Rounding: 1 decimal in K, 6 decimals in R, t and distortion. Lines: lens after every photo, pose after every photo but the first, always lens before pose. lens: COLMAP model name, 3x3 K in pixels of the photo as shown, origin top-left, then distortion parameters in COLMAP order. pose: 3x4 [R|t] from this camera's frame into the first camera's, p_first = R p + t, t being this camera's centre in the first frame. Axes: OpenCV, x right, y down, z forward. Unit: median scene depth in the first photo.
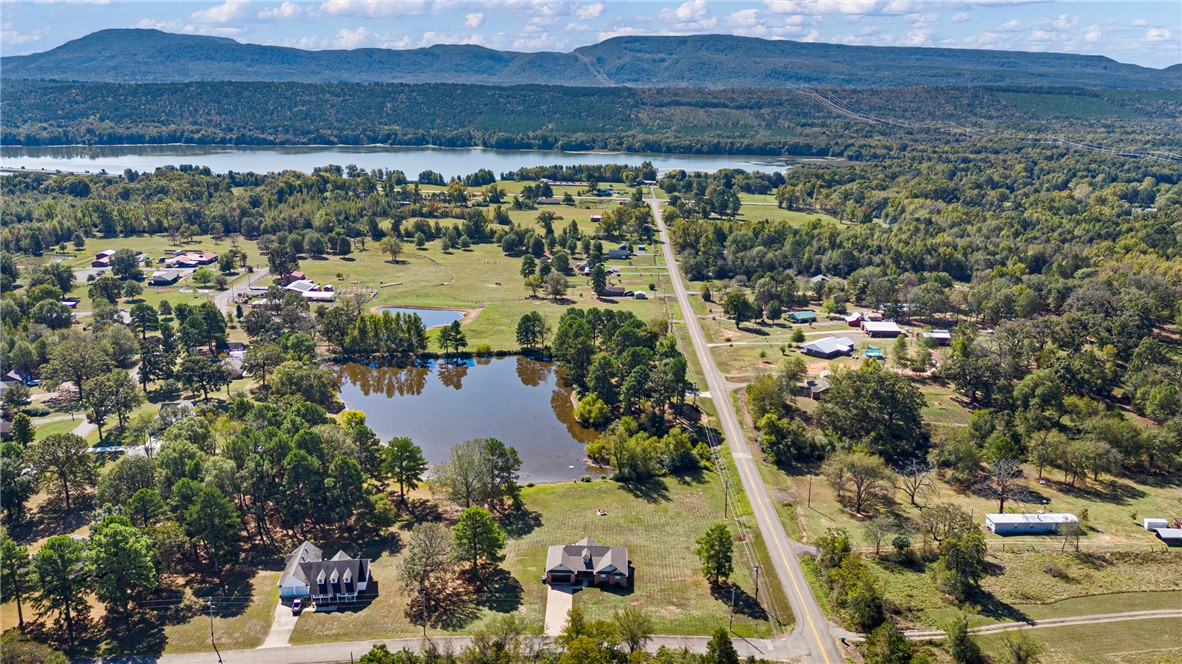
lens RADIAL K [[869.5, 0, 591.0], [0, 869.5, 332.0], [0, 0, 1]] dist [0.084876, -0.105838]
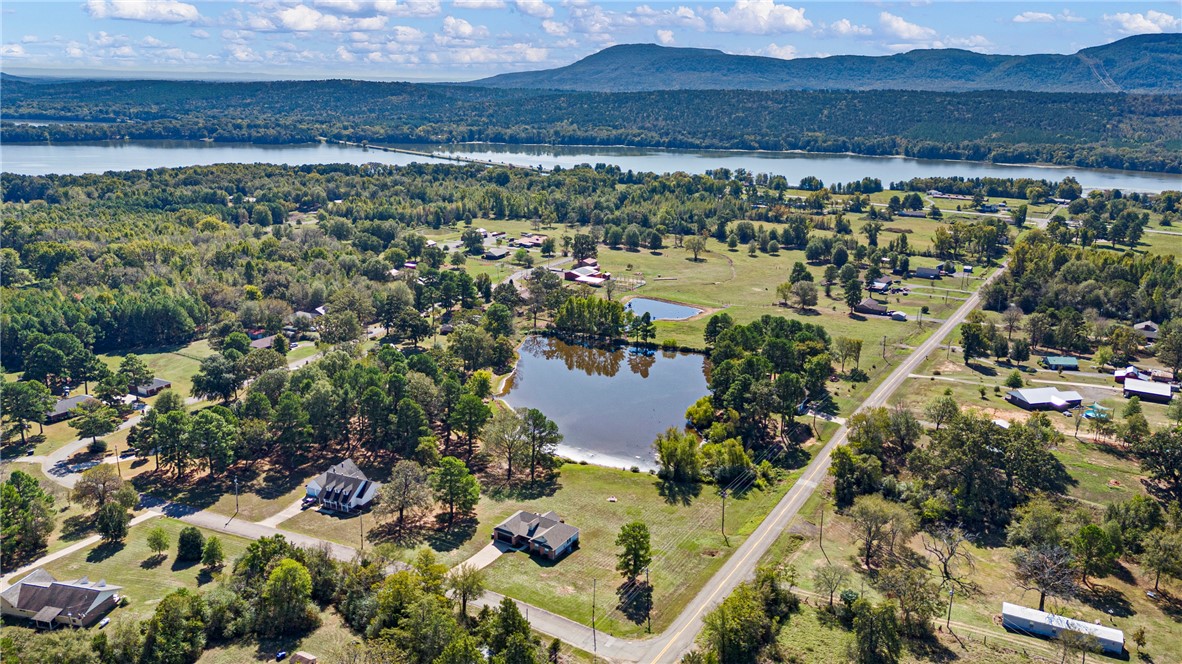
lens RADIAL K [[869.5, 0, 591.0], [0, 869.5, 332.0], [0, 0, 1]] dist [0.084876, -0.105838]
pose [[0.867971, 0.133606, -0.478306, 0.115692], [-0.137465, 0.990135, 0.027123, -0.003470], [0.477211, 0.042208, 0.877774, 0.018374]]
